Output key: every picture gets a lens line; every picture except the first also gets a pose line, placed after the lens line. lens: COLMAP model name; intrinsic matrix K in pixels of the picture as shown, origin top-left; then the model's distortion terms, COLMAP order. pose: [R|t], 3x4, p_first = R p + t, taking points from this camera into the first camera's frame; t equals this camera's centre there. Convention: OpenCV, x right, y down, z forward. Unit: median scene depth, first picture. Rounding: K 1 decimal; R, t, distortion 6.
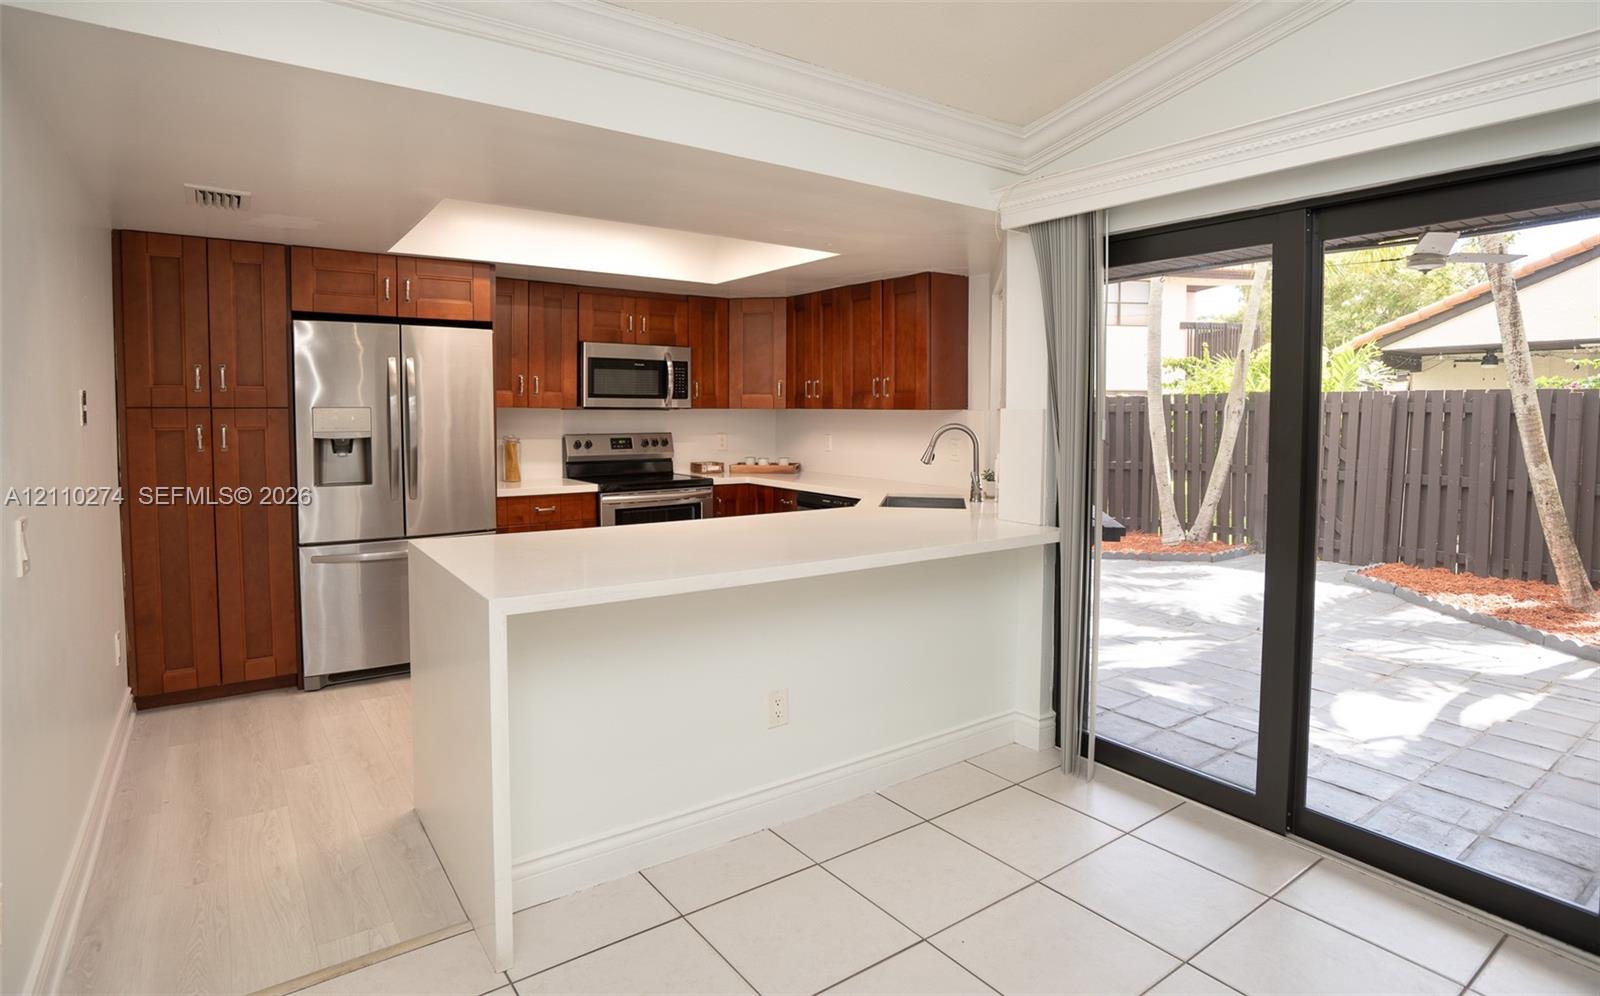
lens RADIAL K [[843.2, 0, 794.2], [0, 843.2, 450.1], [0, 0, 1]] dist [-0.017157, 0.001645]
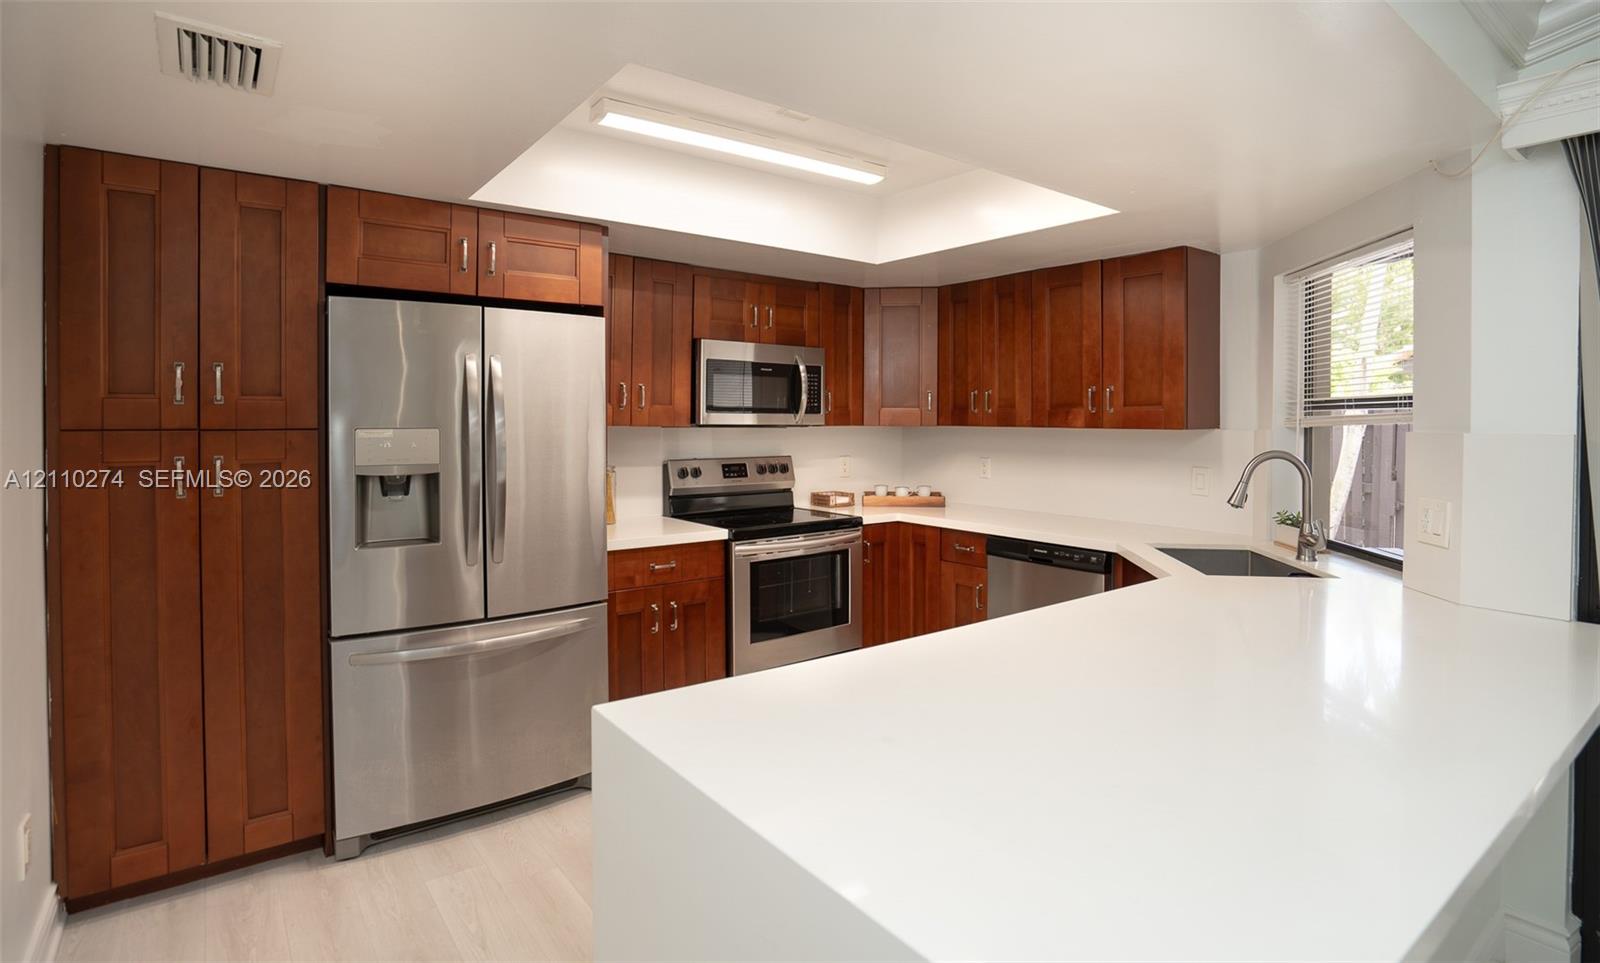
lens RADIAL K [[807.8, 0, 798.3], [0, 807.8, 429.2], [0, 0, 1]] dist [-0.041562, 0.014406]
pose [[0.999430, -0.000758, 0.033764, -0.205374], [0.002032, 0.999287, -0.037712, -0.021595], [-0.033712, 0.037759, 0.998718, 0.300268]]
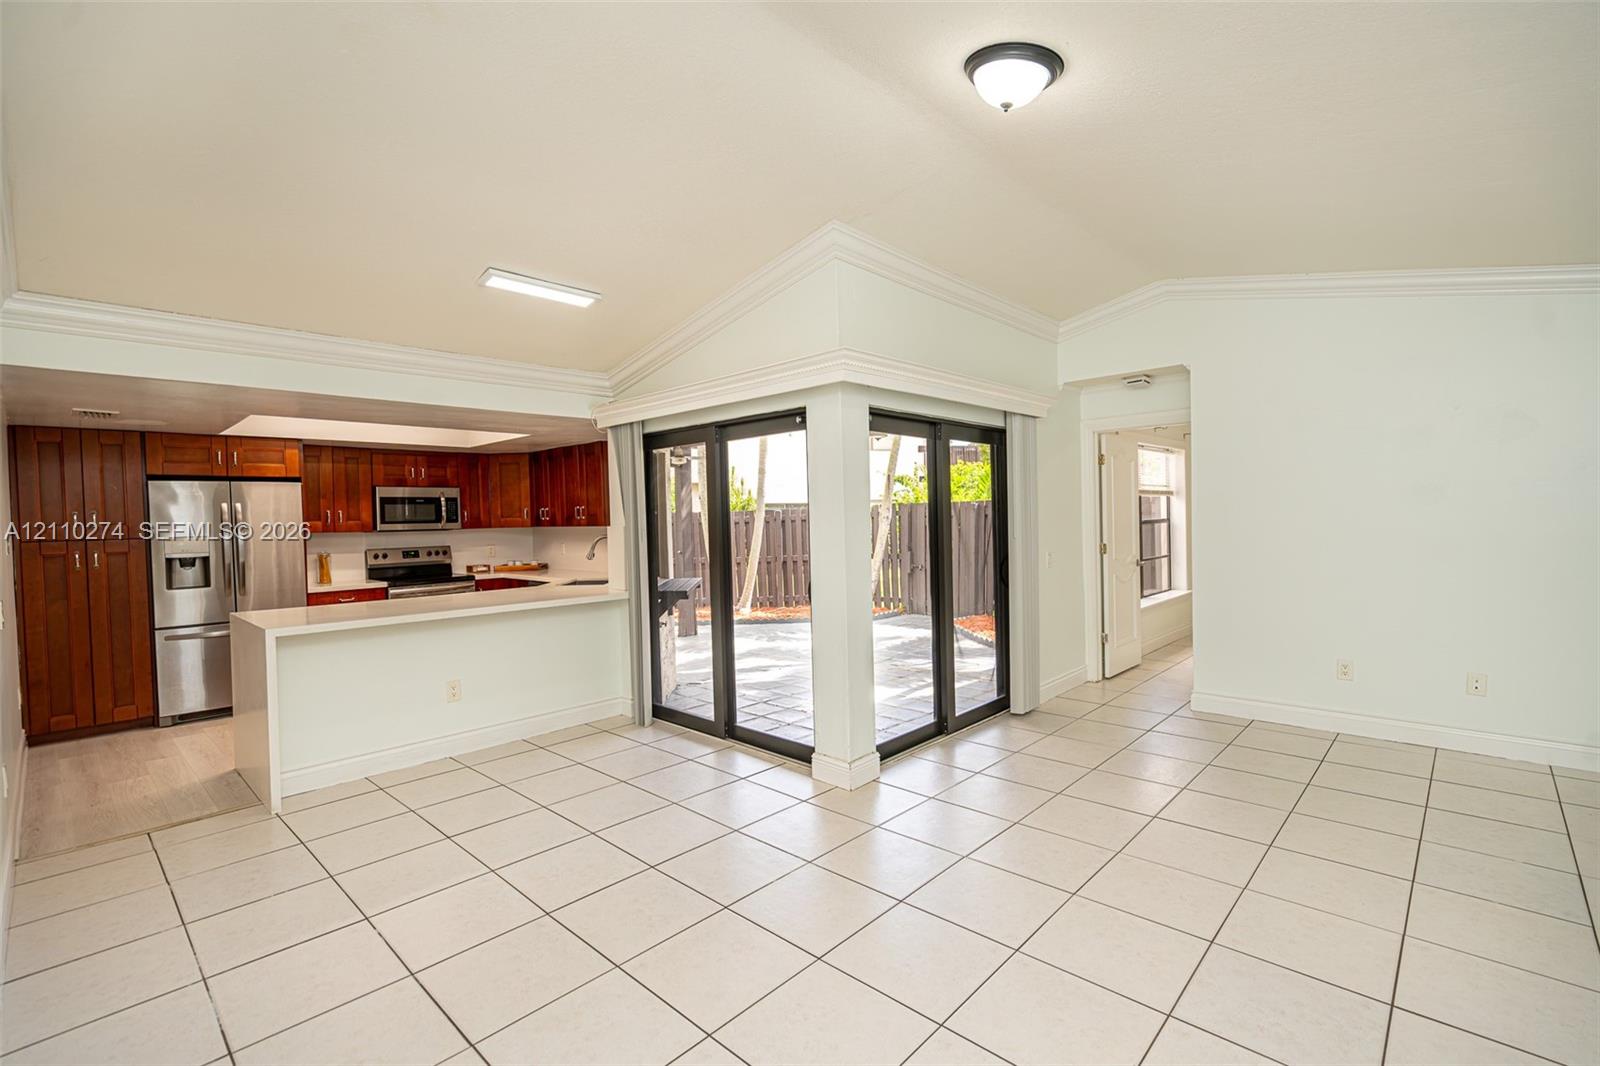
lens RADIAL K [[720.7, 0, 772.8], [0, 720.7, 533.8], [0, 0, 1]] dist [0.014782, -0.000291]
pose [[0.985146, -0.031783, 0.168753, 0.241069], [0.036419, 0.999038, -0.024447, 0.011910], [-0.167813, 0.030229, 0.985355, -0.403806]]
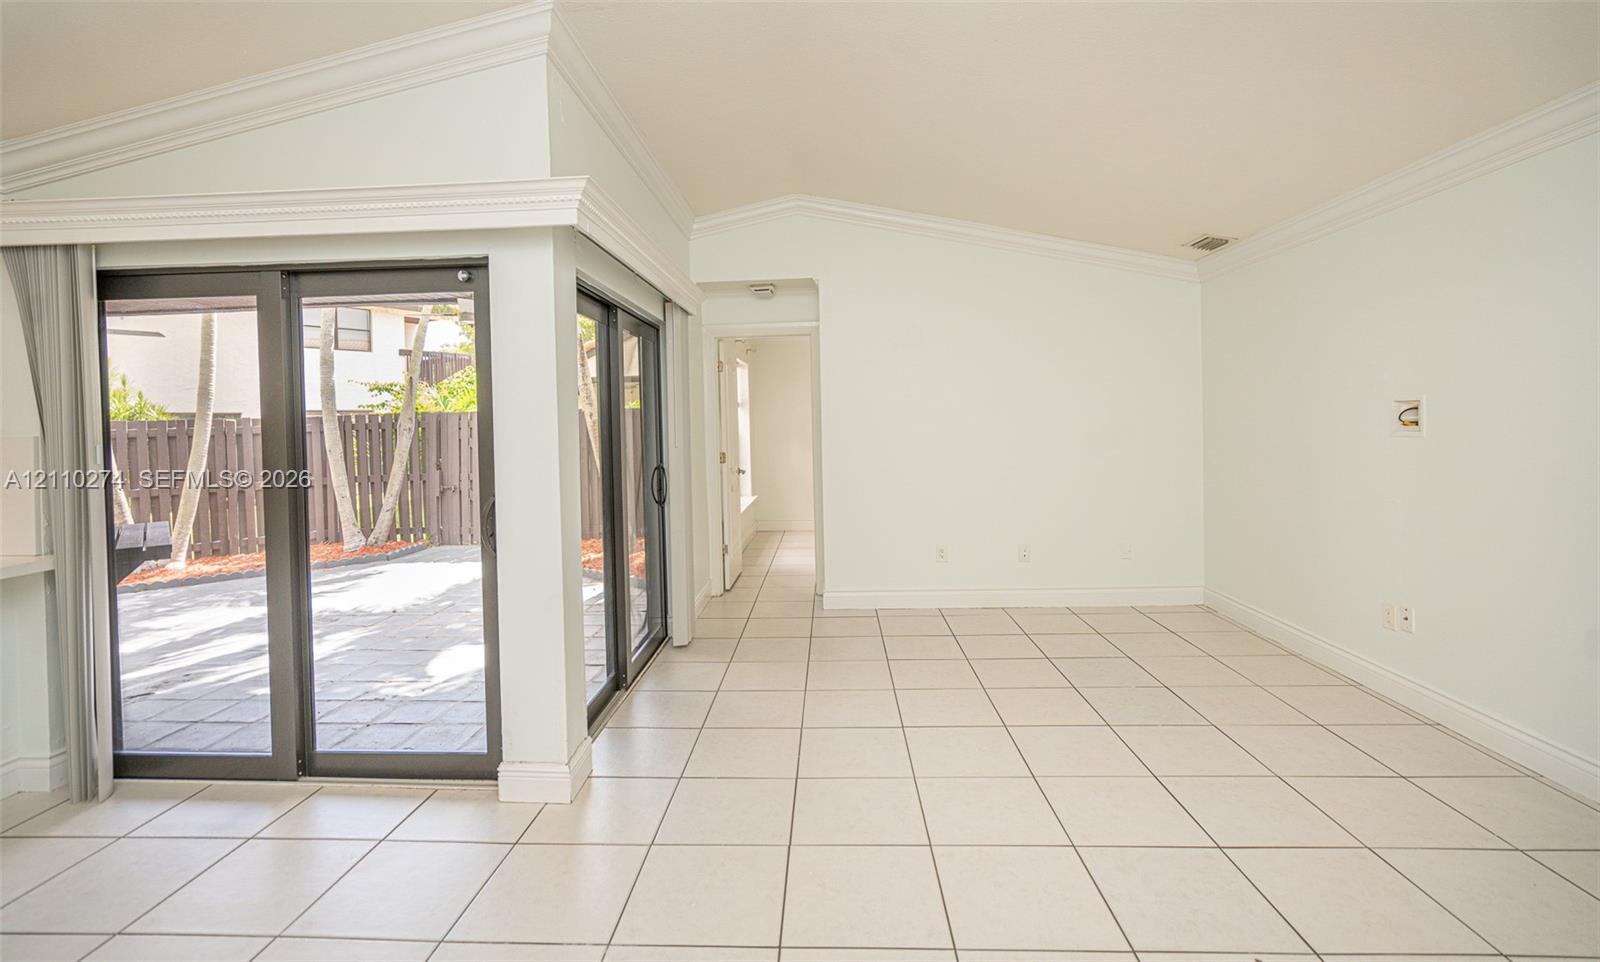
lens RADIAL K [[738.6, 0, 800.1], [0, 738.6, 426.1], [0, 0, 1]] dist [0.001649, 0.000543]
pose [[0.625464, -0.023254, 0.779906, 0.124832], [0.060792, 0.997970, -0.018997, 0.006640], [-0.777881, 0.059294, 0.625608, -0.157321]]
